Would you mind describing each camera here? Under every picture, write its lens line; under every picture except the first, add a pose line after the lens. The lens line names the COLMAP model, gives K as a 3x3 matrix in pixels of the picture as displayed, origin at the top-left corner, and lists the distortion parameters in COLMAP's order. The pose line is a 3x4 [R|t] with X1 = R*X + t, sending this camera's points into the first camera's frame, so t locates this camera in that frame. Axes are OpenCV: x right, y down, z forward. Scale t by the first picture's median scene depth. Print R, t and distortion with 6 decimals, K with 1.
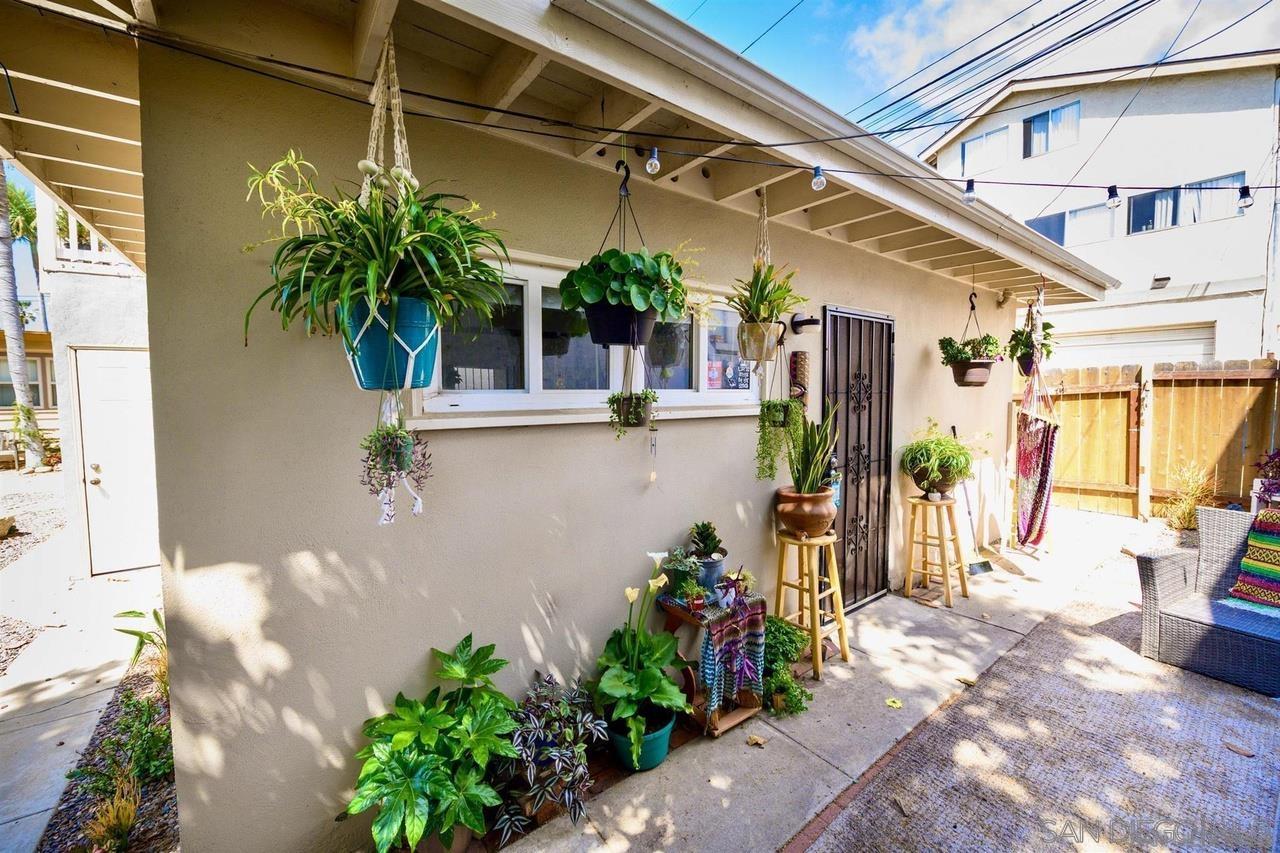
lens RADIAL K [[506.4, 0, 635.4], [0, 506.4, 420.4], [0, 0, 1]] dist [-0.010433, -0.000676]
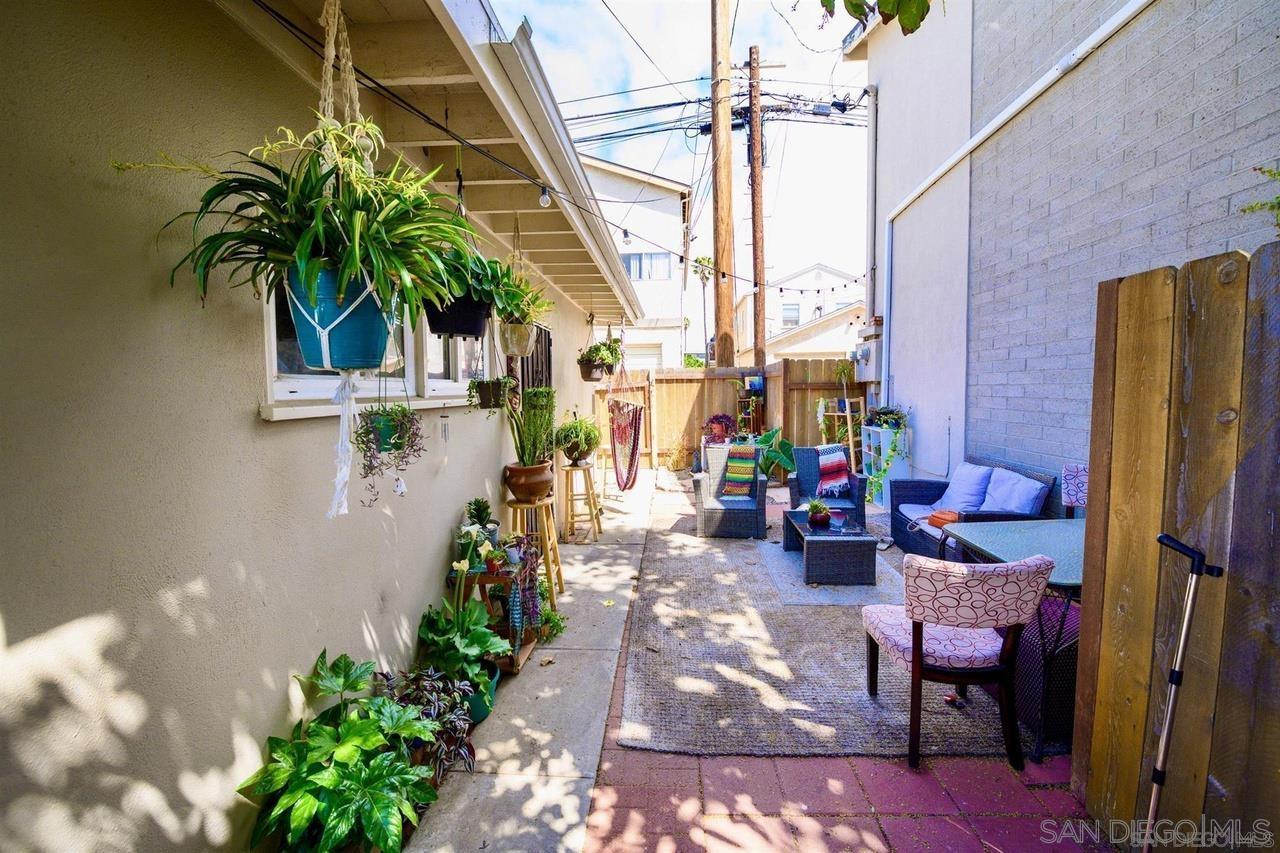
lens RADIAL K [[506.4, 0, 640.0], [0, 506.4, 422.7], [0, 0, 1]] dist [-0.010433, -0.000676]
pose [[0.652019, -0.051306, 0.756465, -0.406418], [0.045738, 0.998552, 0.028302, 0.016091], [-0.756822, 0.016146, 0.653422, -0.005716]]
